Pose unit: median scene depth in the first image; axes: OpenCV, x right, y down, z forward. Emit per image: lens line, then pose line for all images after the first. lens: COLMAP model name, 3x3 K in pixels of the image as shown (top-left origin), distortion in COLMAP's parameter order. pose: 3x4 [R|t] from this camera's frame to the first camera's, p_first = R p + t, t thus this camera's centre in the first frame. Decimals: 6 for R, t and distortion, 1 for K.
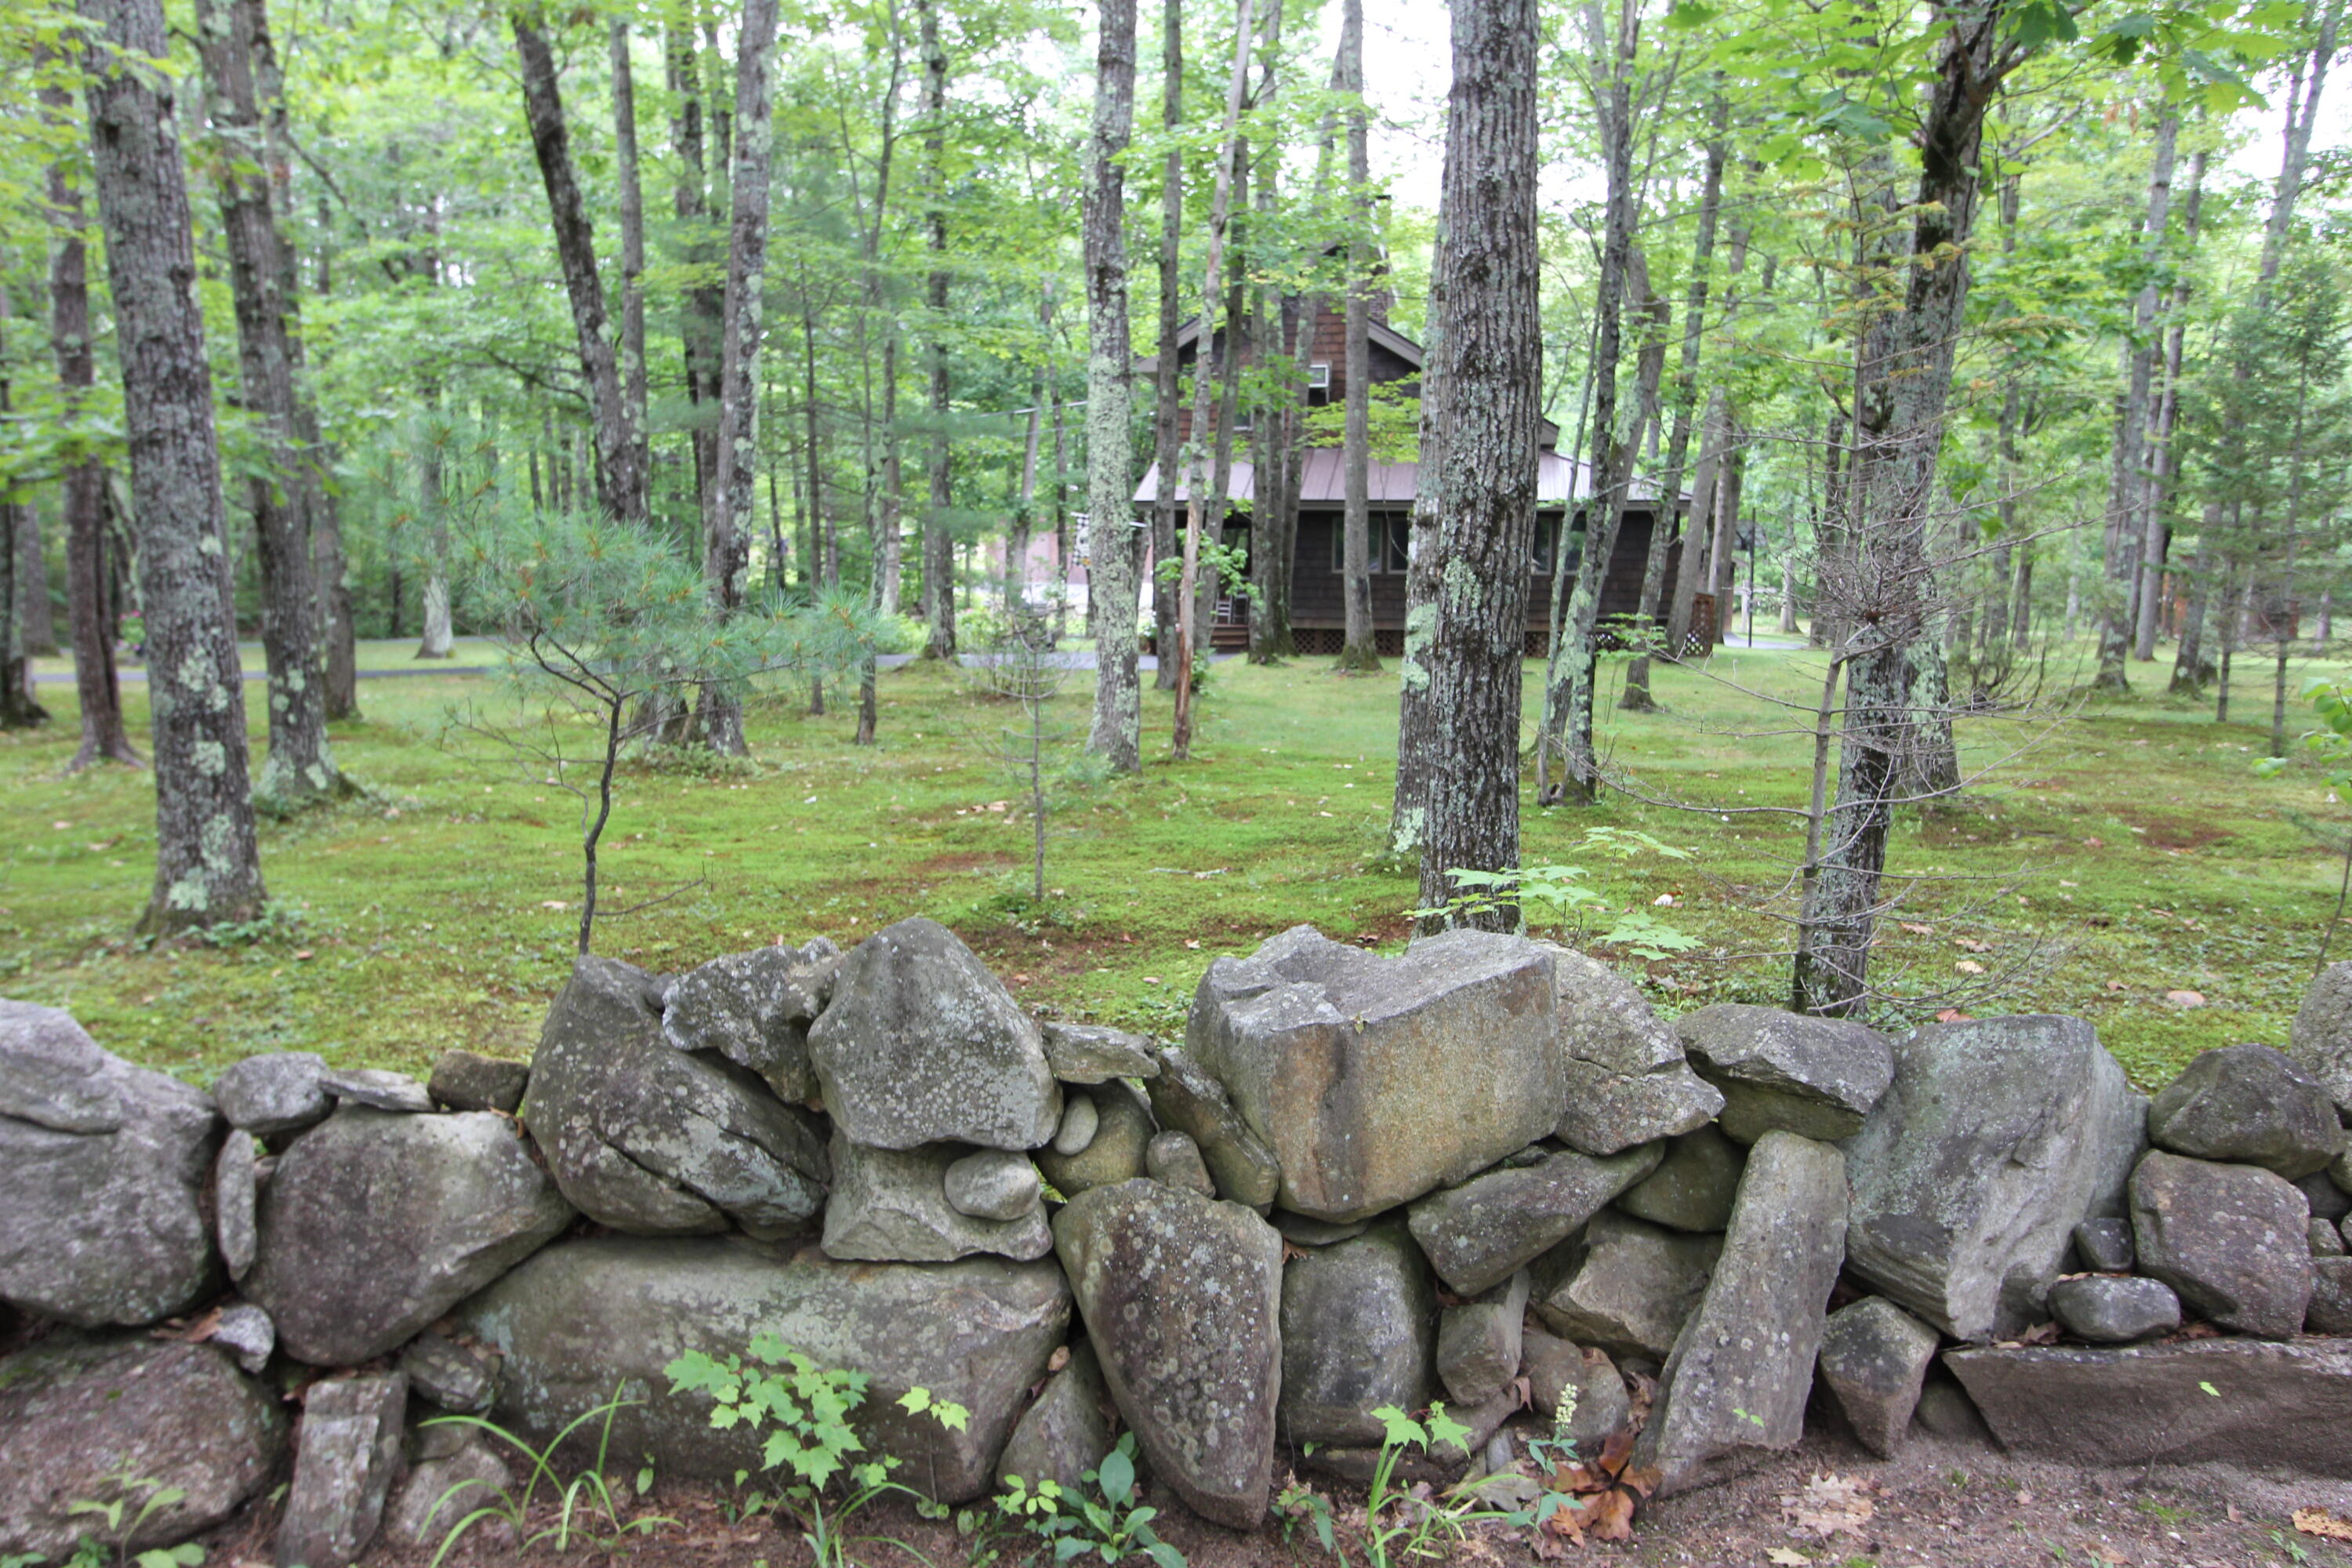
lens RADIAL K [[1767.9, 0, 1176.4], [0, 1767.9, 784.2], [0, 0, 1]] dist [0.001681, 0.007280]
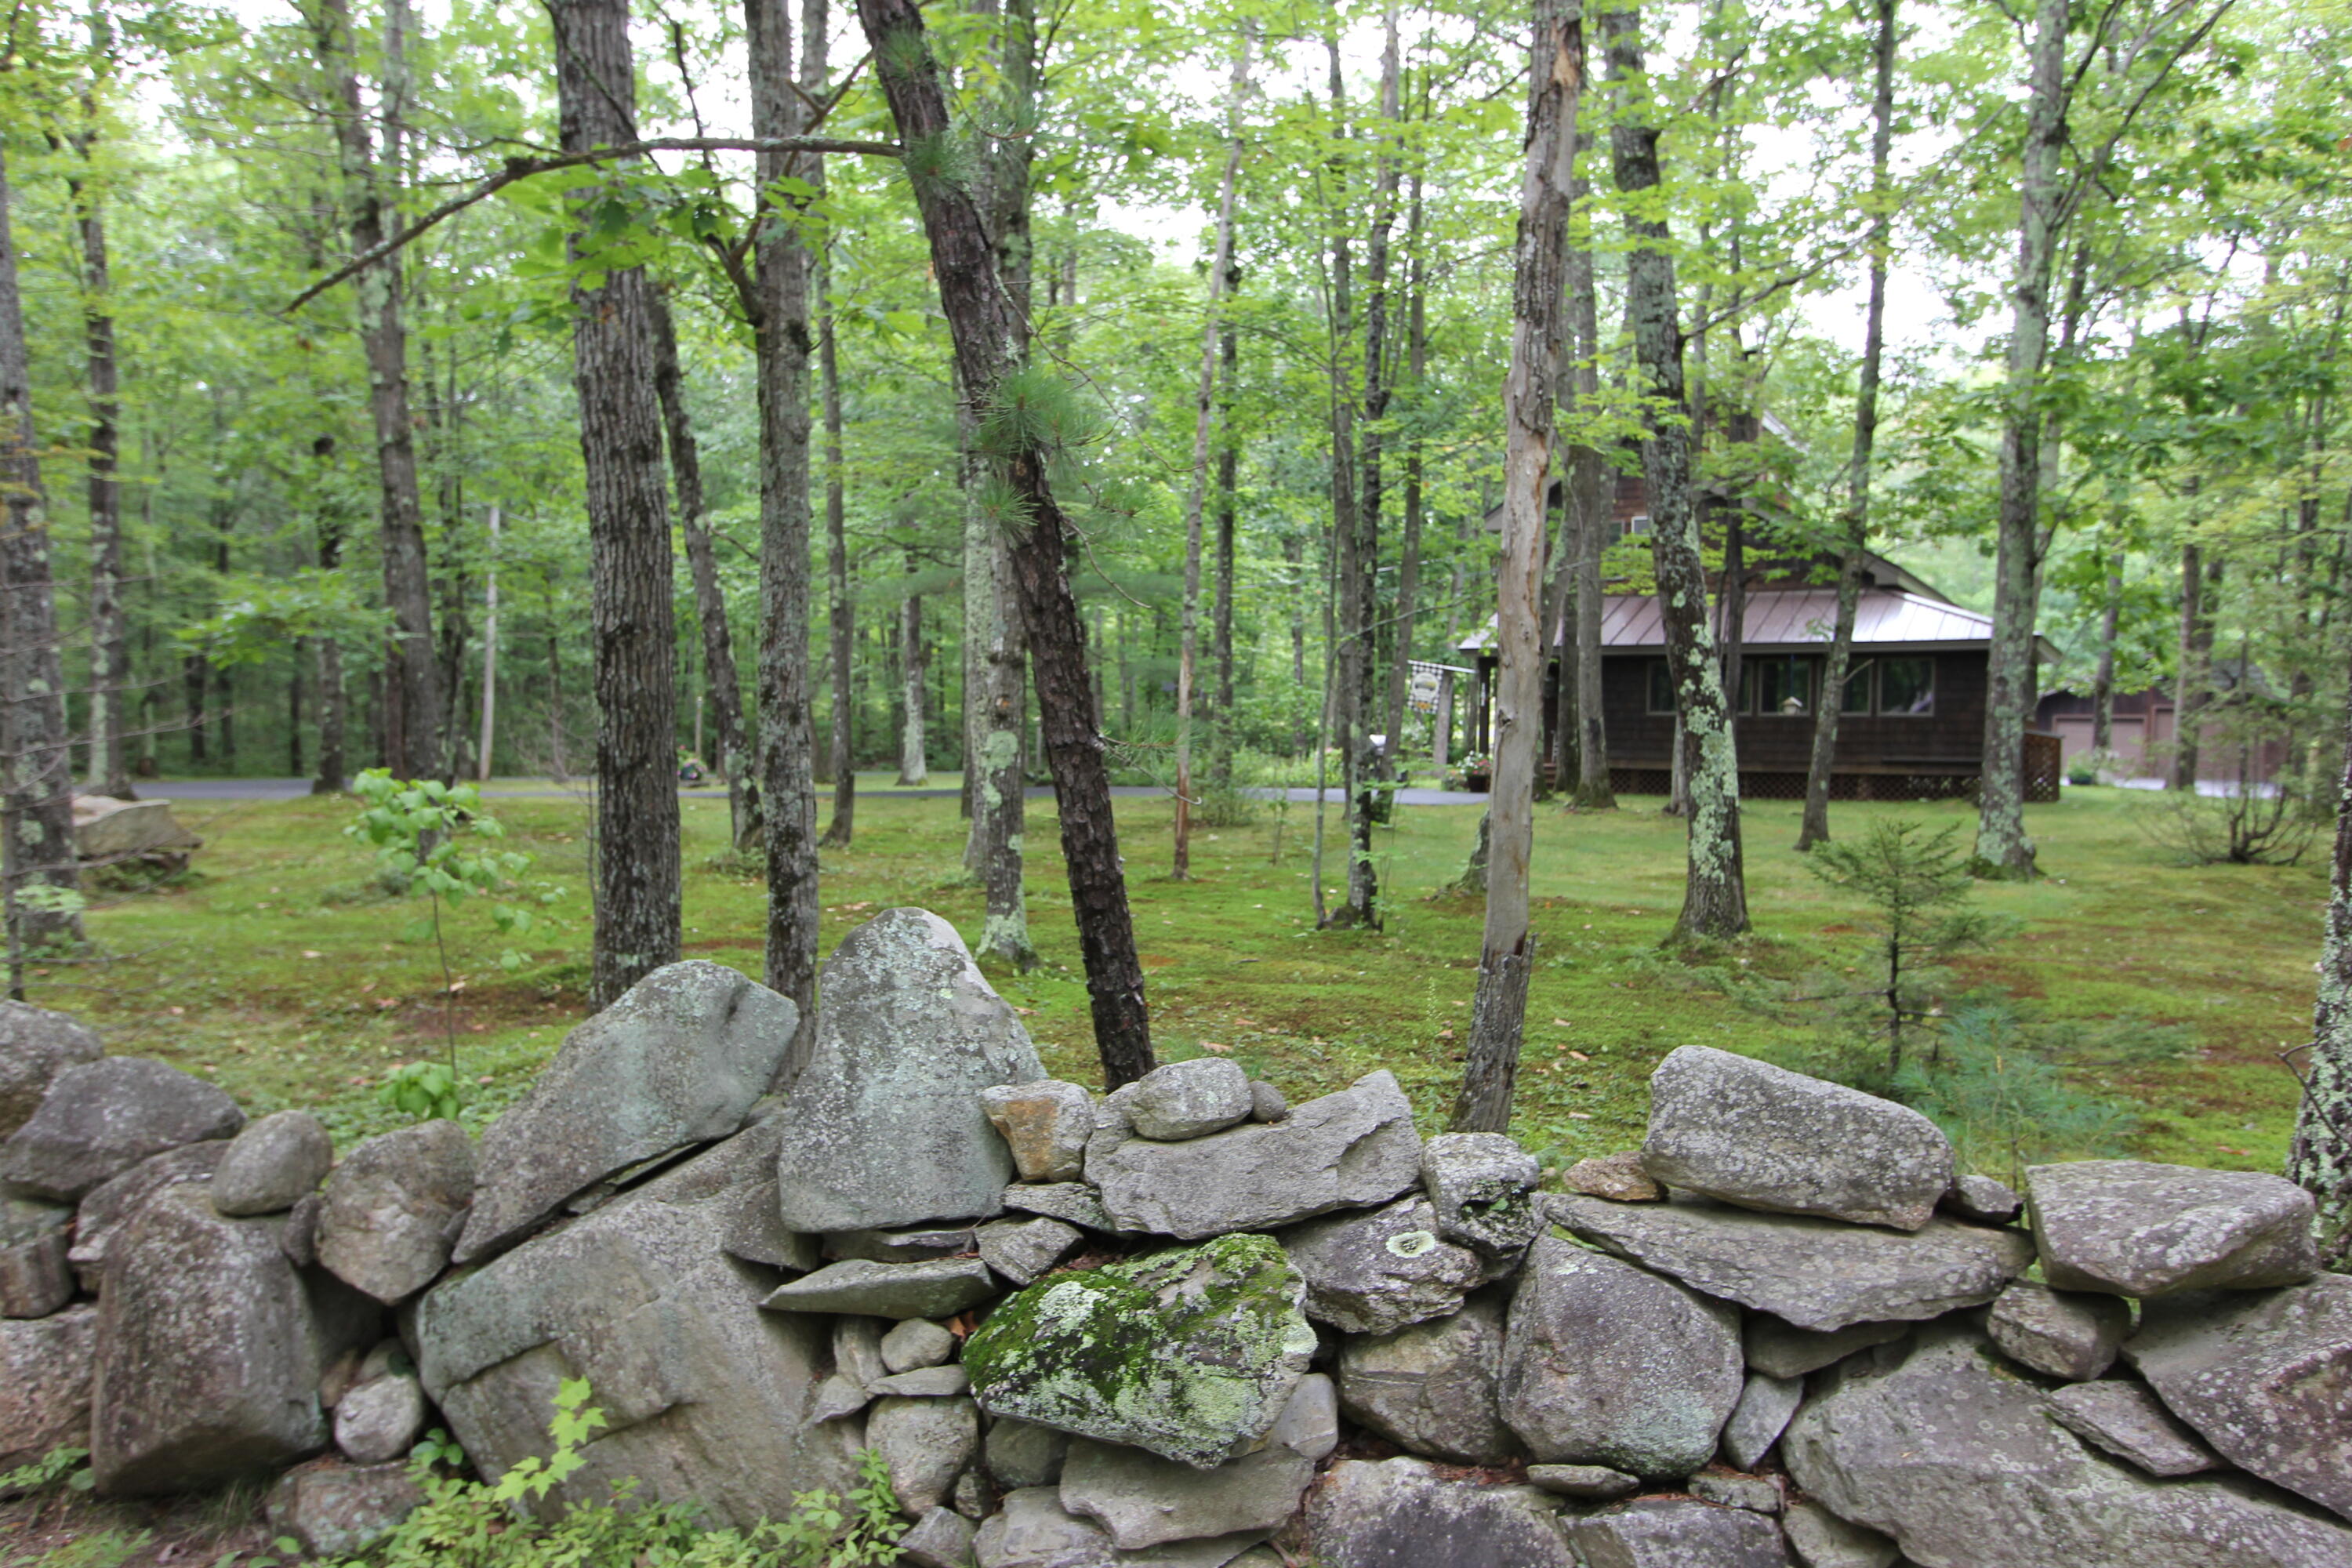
lens RADIAL K [[1625.5, 0, 1176.3], [0, 1625.5, 783.5], [0, 0, 1]] dist [-0.011929, -0.001345]
pose [[0.929085, 0.014055, -0.369599, 0.495412], [-0.043477, 0.996500, -0.071395, -0.000543], [0.367302, 0.082401, 0.926444, 0.072486]]
